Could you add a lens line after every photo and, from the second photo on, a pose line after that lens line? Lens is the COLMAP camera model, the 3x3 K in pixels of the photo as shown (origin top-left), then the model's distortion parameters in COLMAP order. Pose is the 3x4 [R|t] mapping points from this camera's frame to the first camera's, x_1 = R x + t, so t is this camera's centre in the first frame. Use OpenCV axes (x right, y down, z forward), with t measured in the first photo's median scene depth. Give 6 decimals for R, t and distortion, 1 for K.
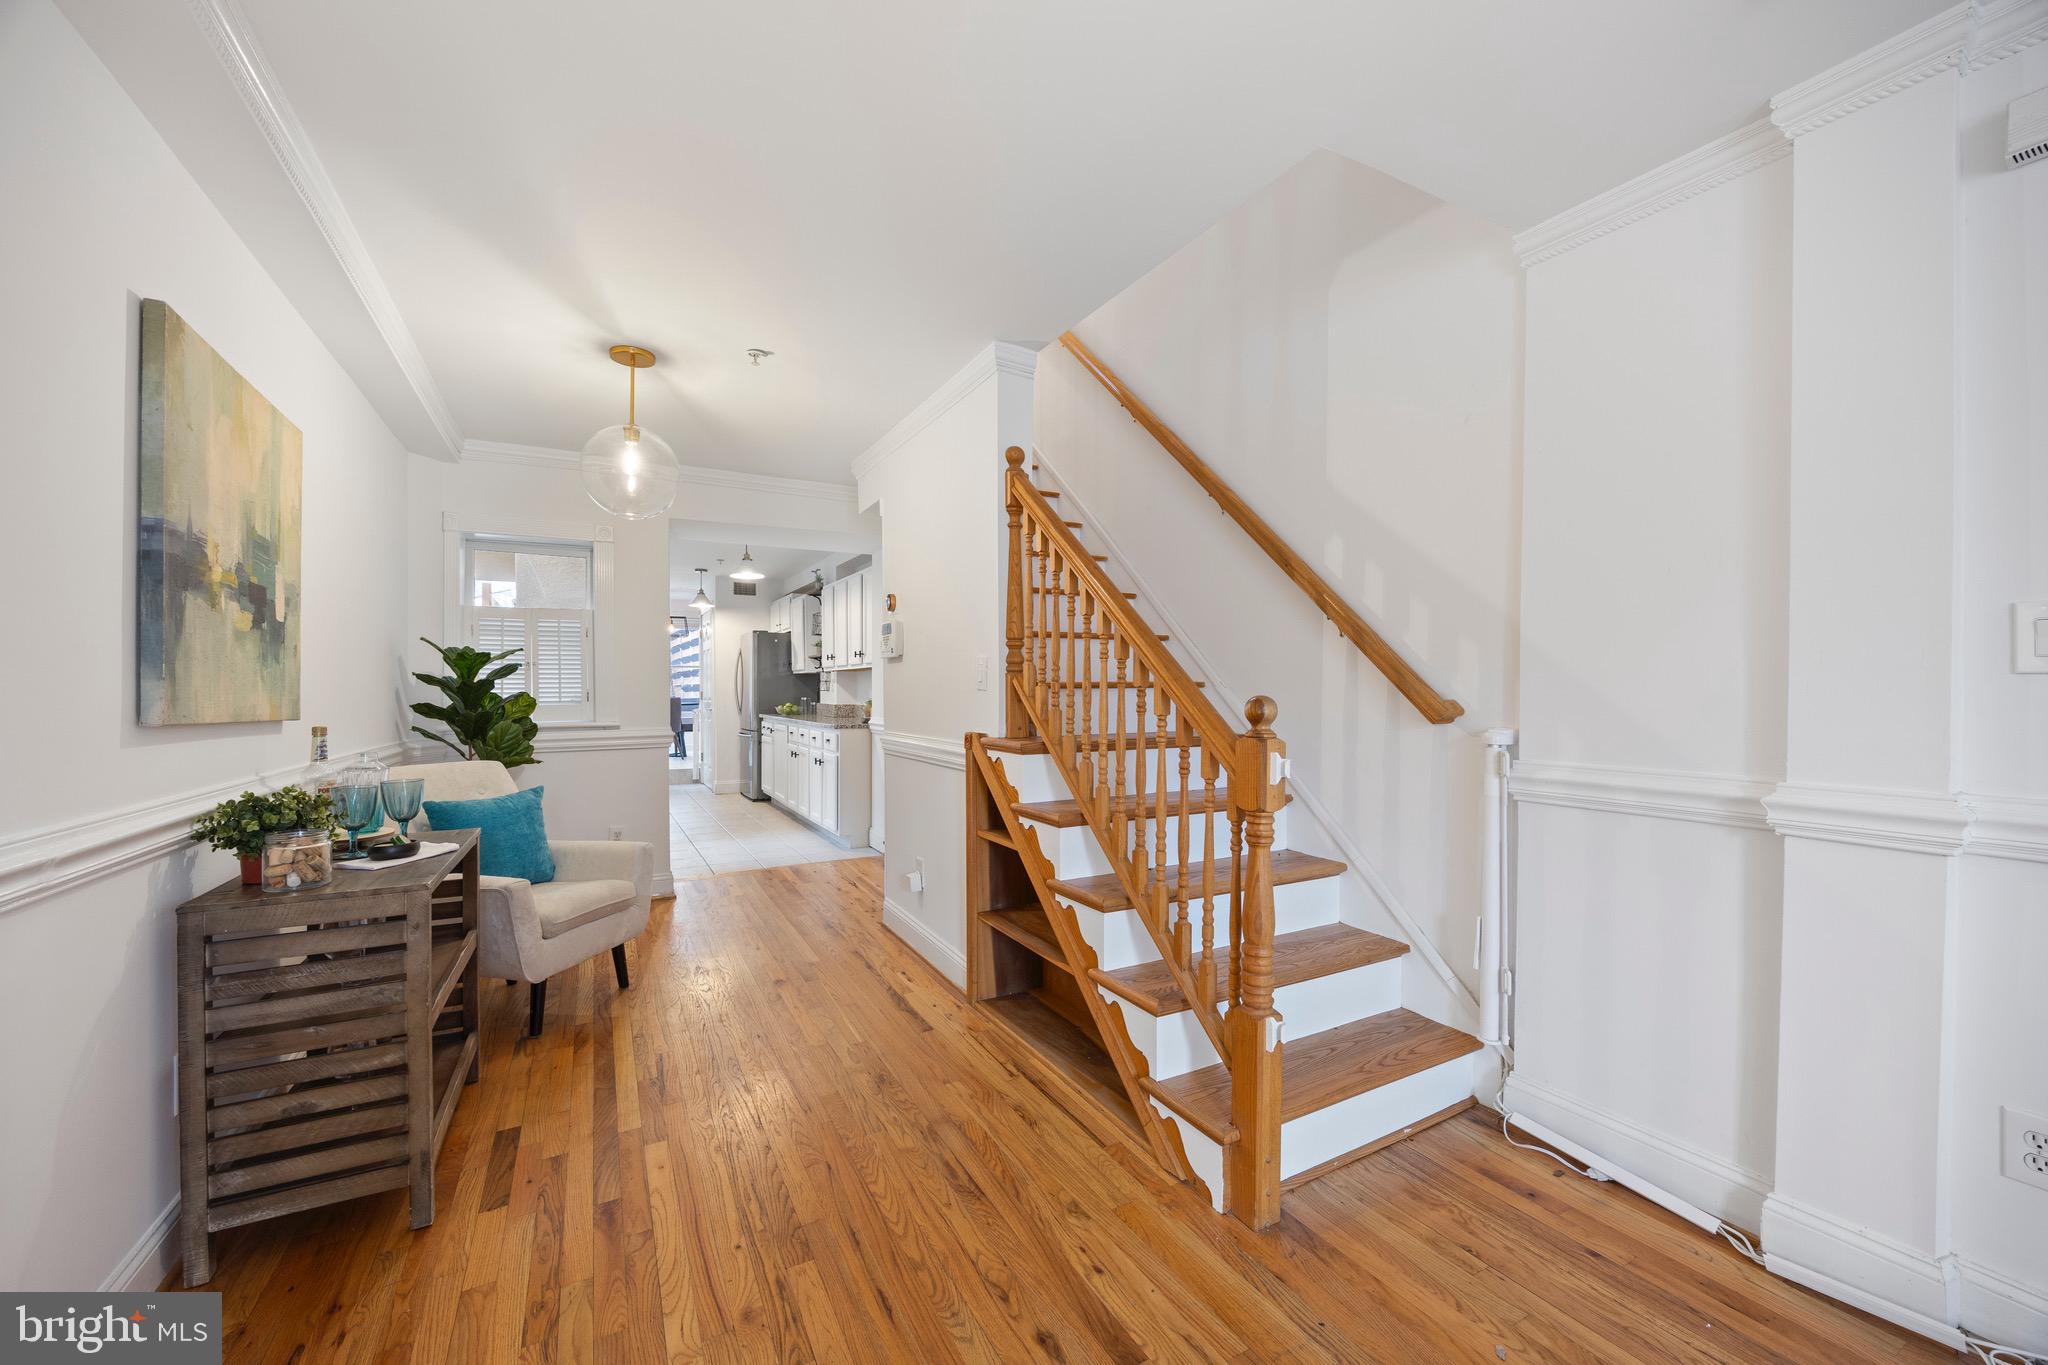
lens RADIAL K [[781.4, 0, 1026.5], [0, 781.4, 693.1], [0, 0, 1]] dist [-0.005286, 0.001143]
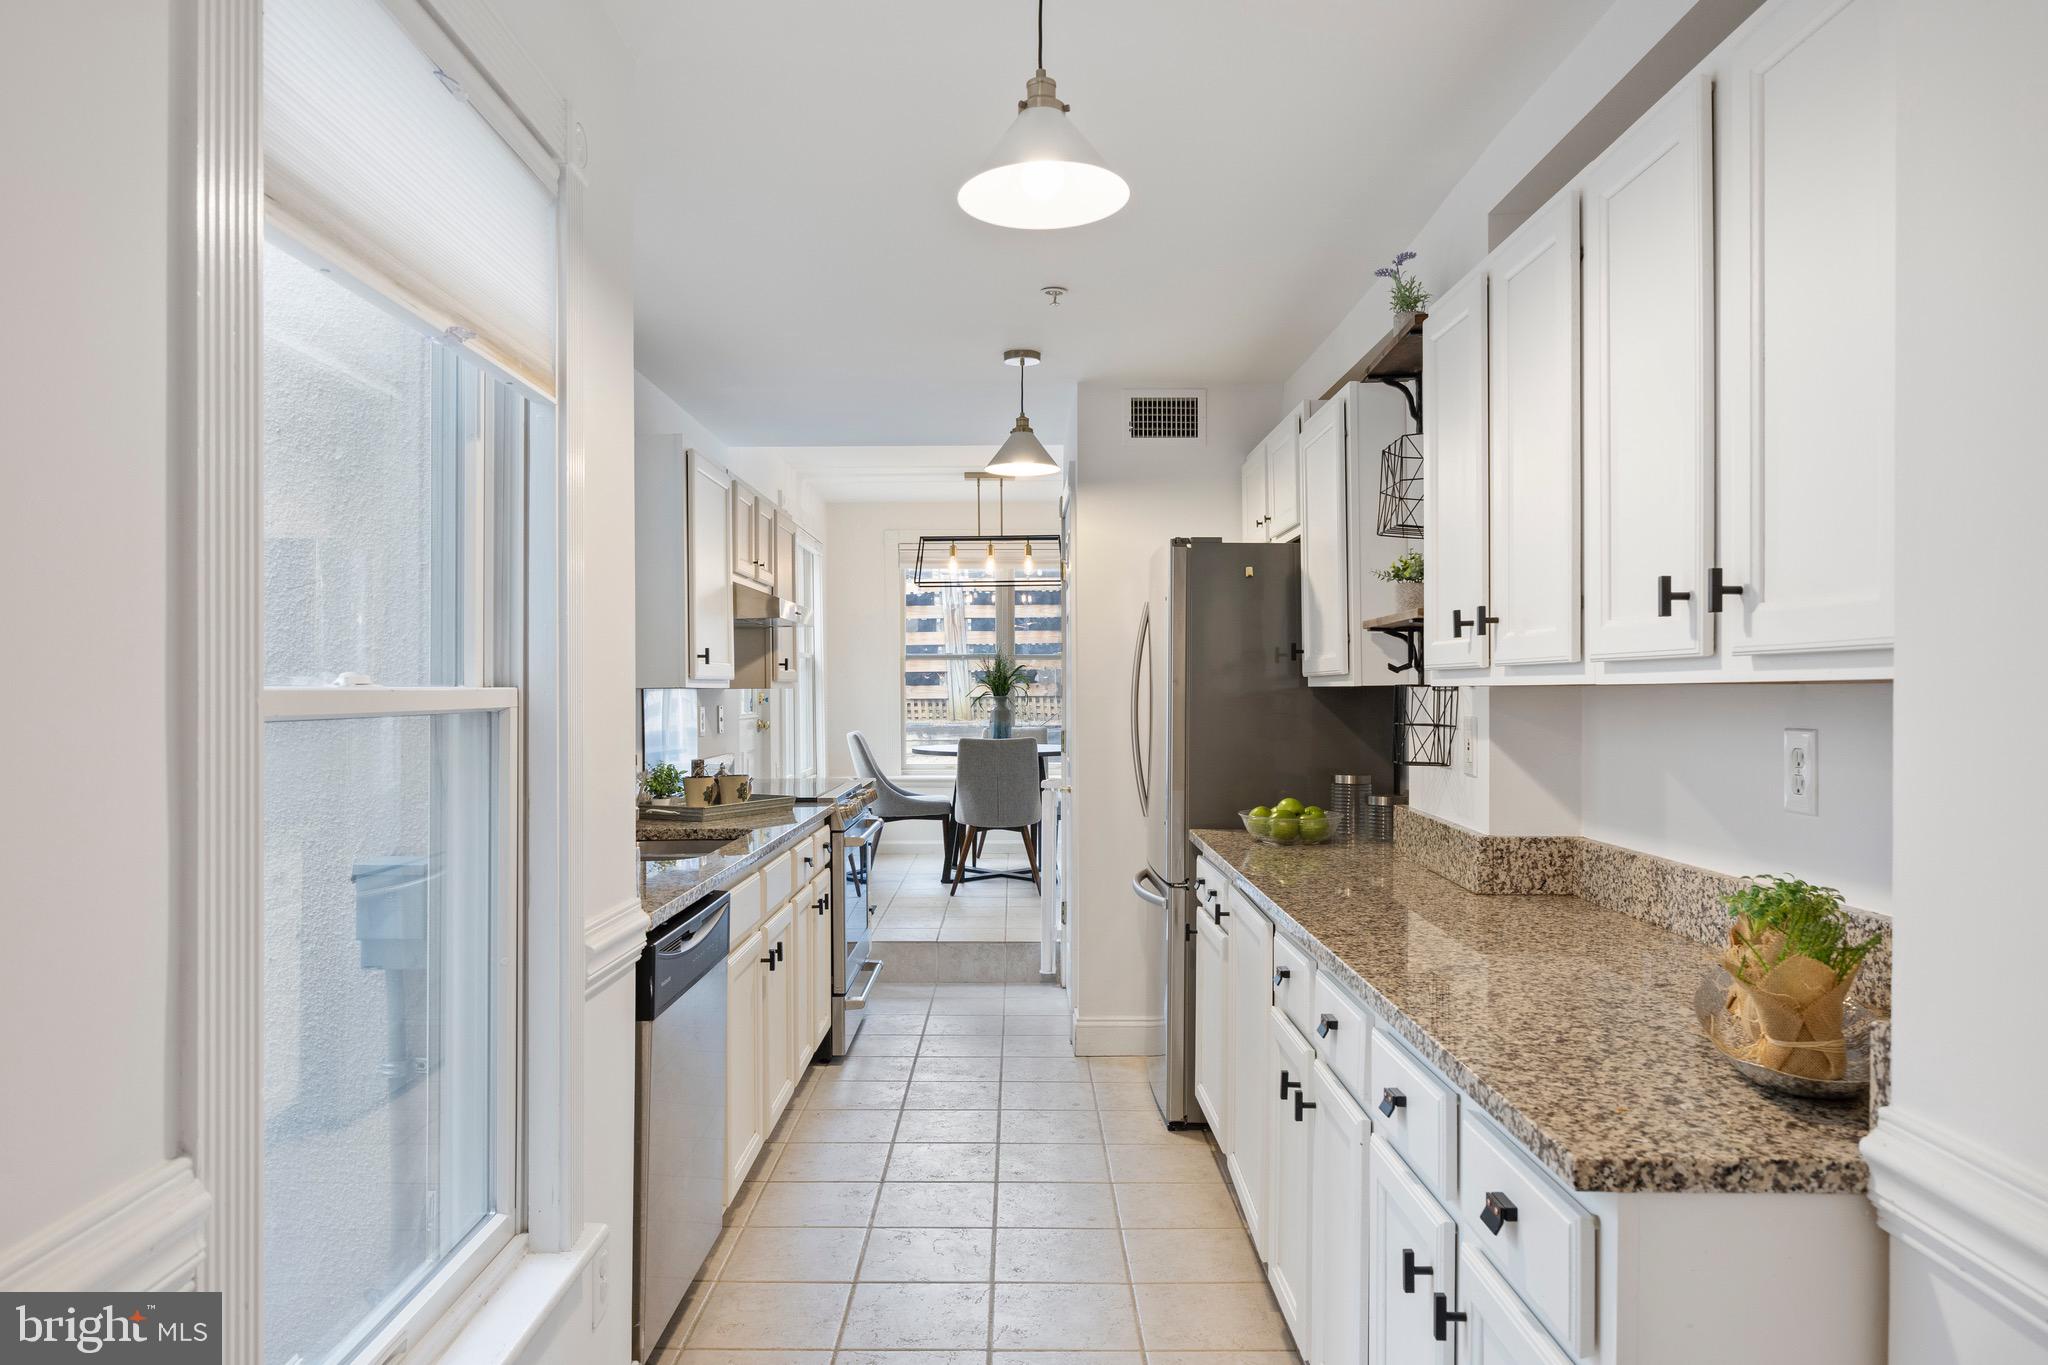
lens RADIAL K [[1366.6, 0, 1005.1], [0, 1366.6, 687.2], [0, 0, 1]] dist [-0.012175, 0.002179]
pose [[0.864158, 0.003232, -0.503209, -0.333171], [-0.005858, 0.999976, -0.003638, -0.050521], [0.503186, 0.006092, 0.864157, 1.187050]]
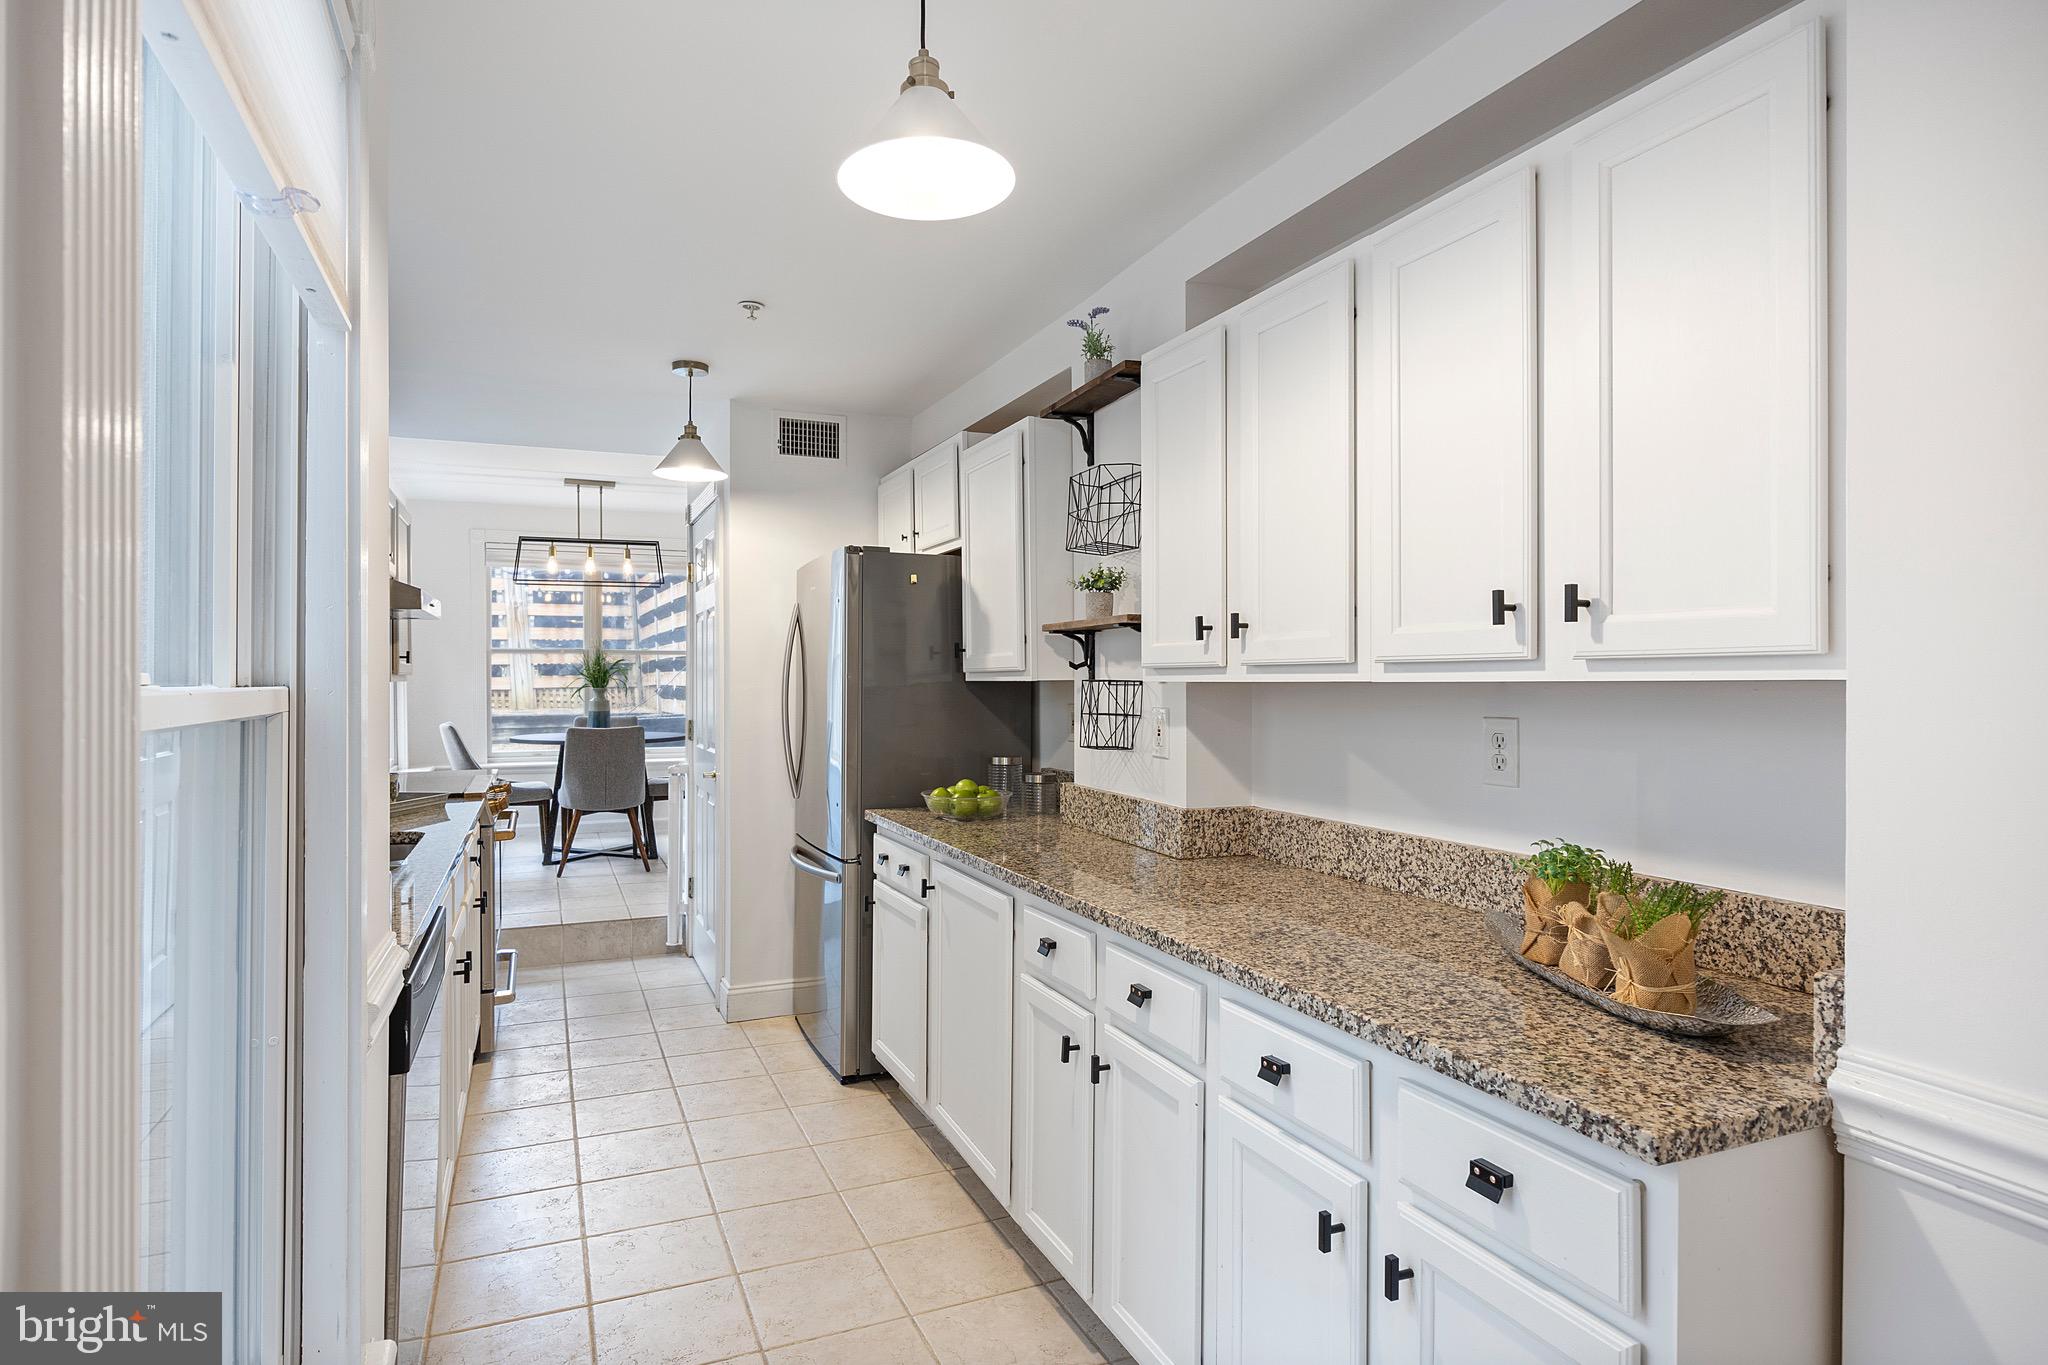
lens RADIAL K [[1113.4, 0, 1020.8], [0, 1113.4, 674.7], [0, 0, 1]] dist [-0.006458, 0.001763]
pose [[0.994189, 0.003579, -0.107592, -0.513695], [-0.004584, 0.999948, -0.009100, -0.052927], [0.107554, 0.009540, 0.994153, 1.241988]]
